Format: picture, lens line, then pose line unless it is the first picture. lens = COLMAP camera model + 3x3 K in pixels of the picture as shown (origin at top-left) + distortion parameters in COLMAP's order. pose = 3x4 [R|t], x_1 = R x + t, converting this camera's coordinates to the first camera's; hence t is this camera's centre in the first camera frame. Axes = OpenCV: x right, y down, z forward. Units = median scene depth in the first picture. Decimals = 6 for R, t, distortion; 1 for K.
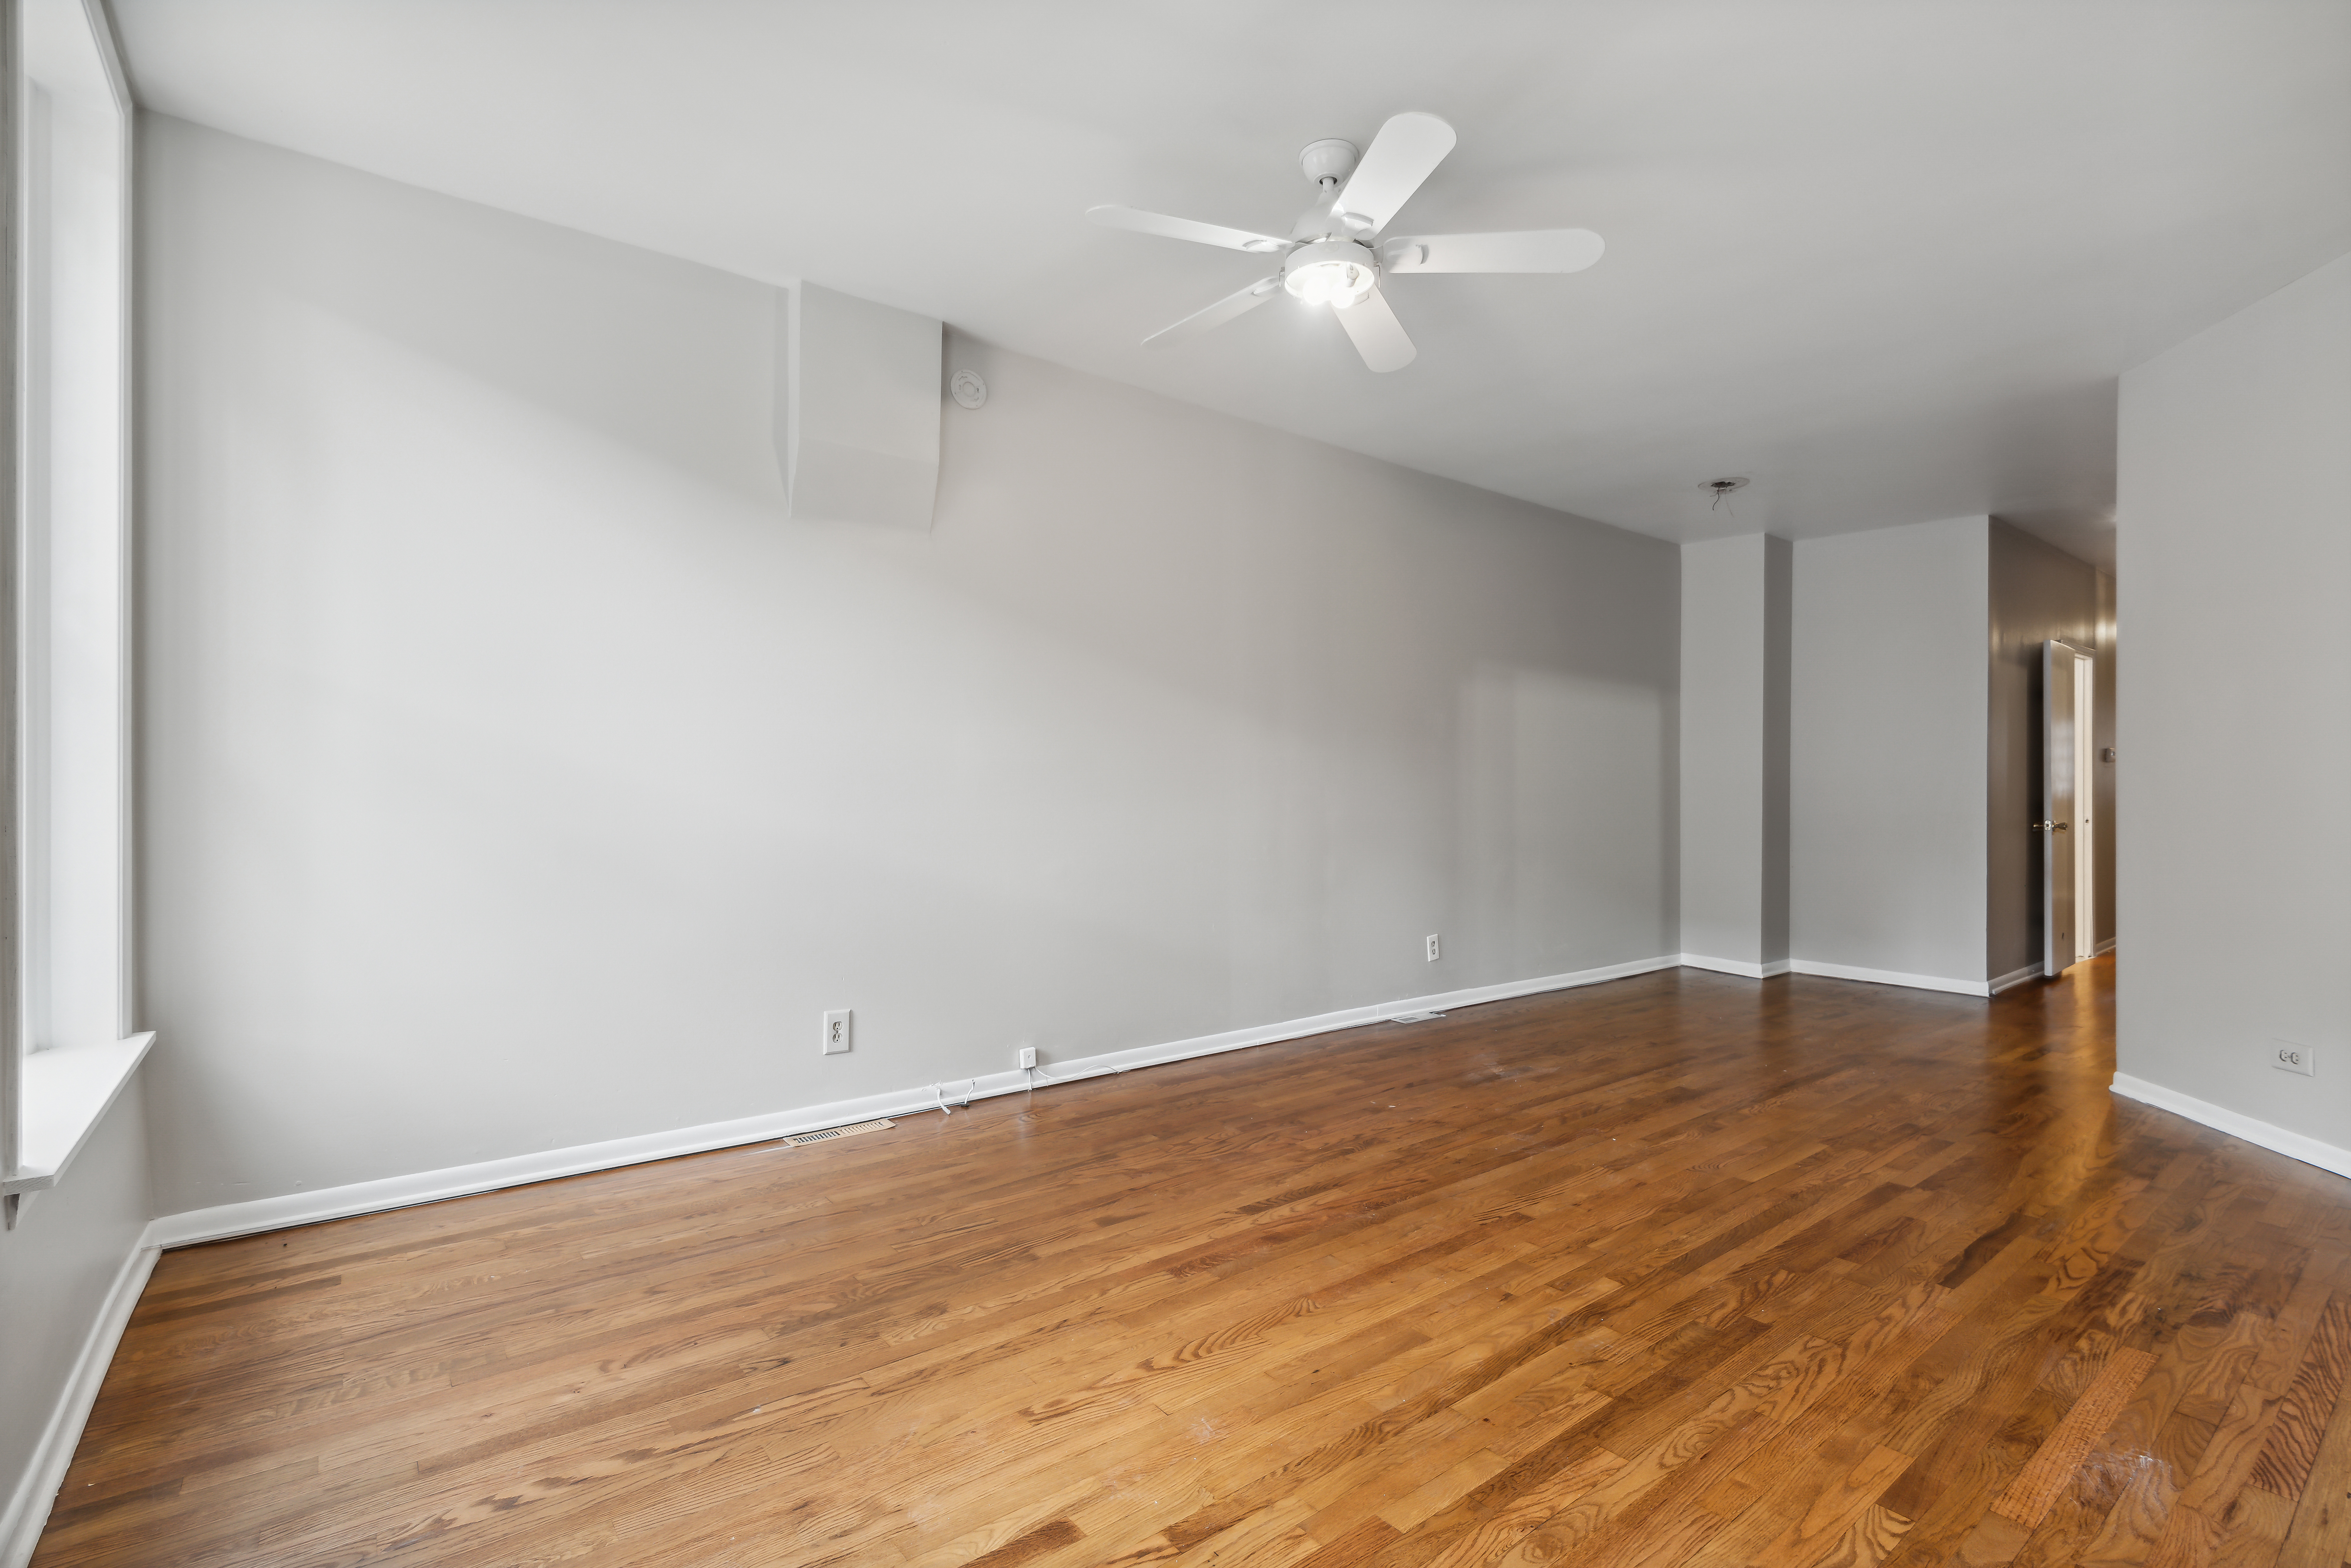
lens RADIAL K [[1070.4, 0, 1175.4], [0, 1070.4, 796.8], [0, 0, 1]] dist [0.003403, 0.001549]
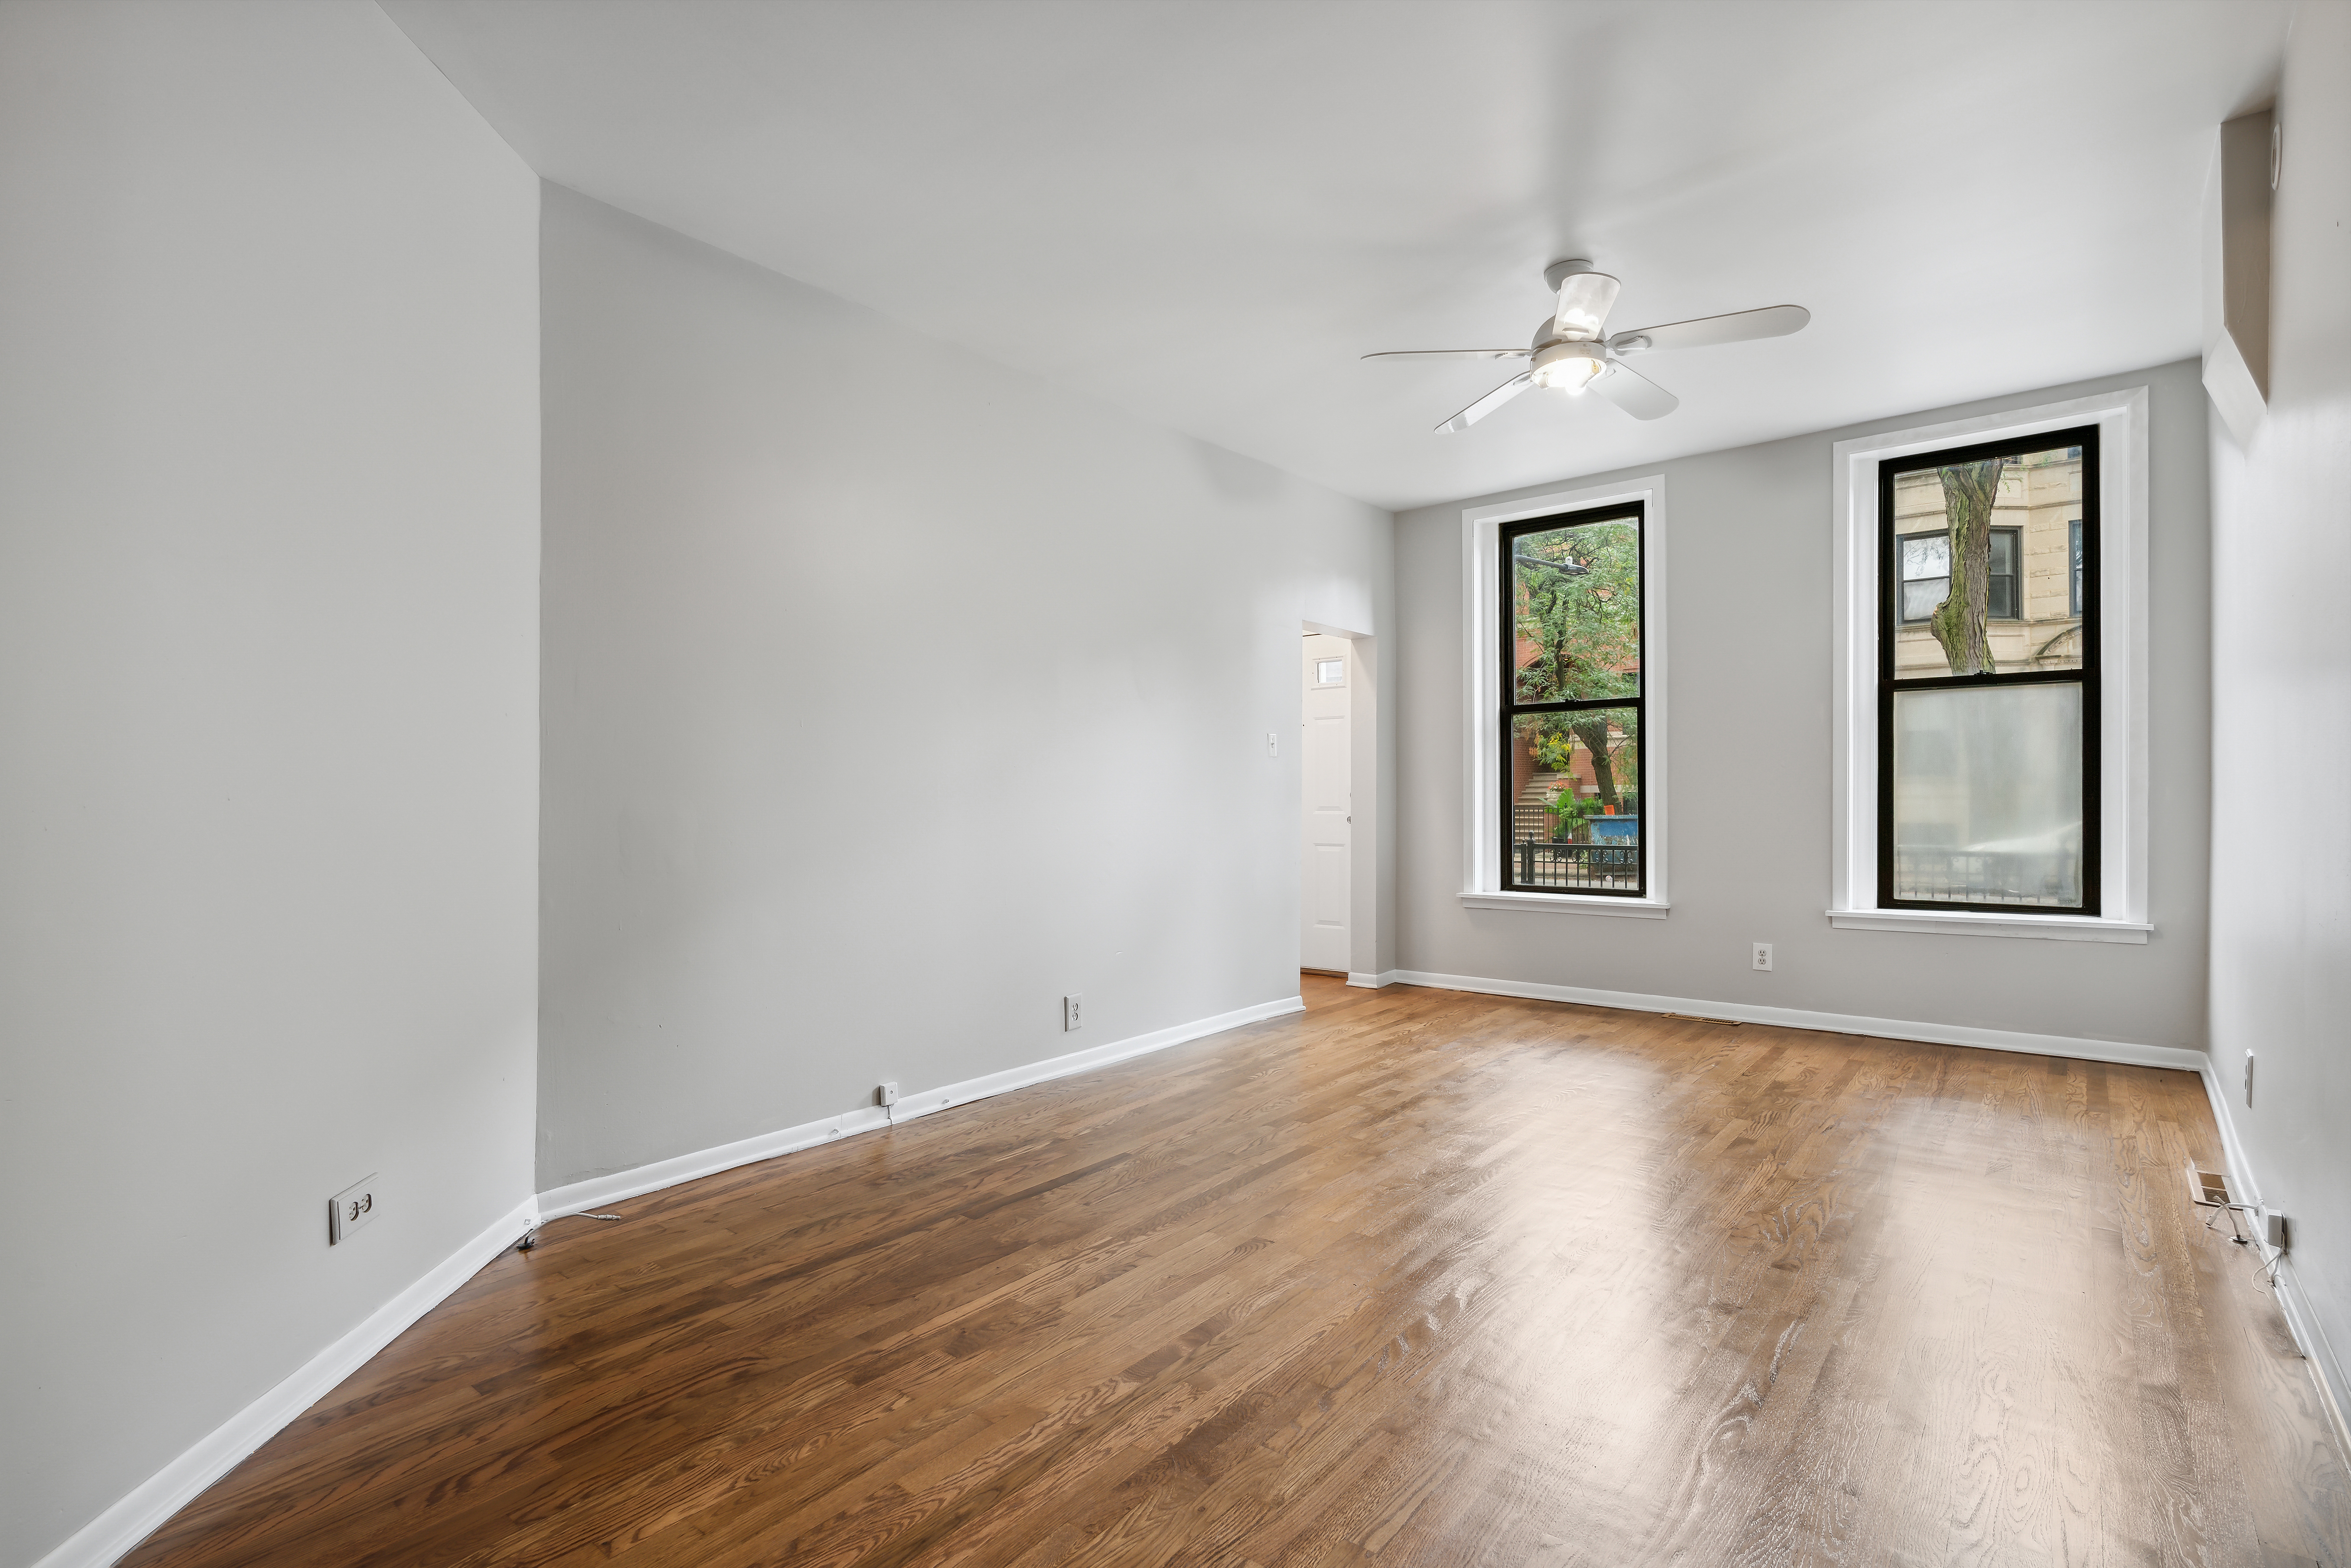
lens RADIAL K [[1070.4, 0, 1174.2], [0, 1070.4, 779.9], [0, 0, 1]] dist [0.003403, 0.001549]
pose [[-0.976672, -0.003673, -0.214706, 0.933708], [-0.002559, 0.999982, -0.005470, -0.012188], [0.214722, -0.004793, -0.976663, 2.294266]]
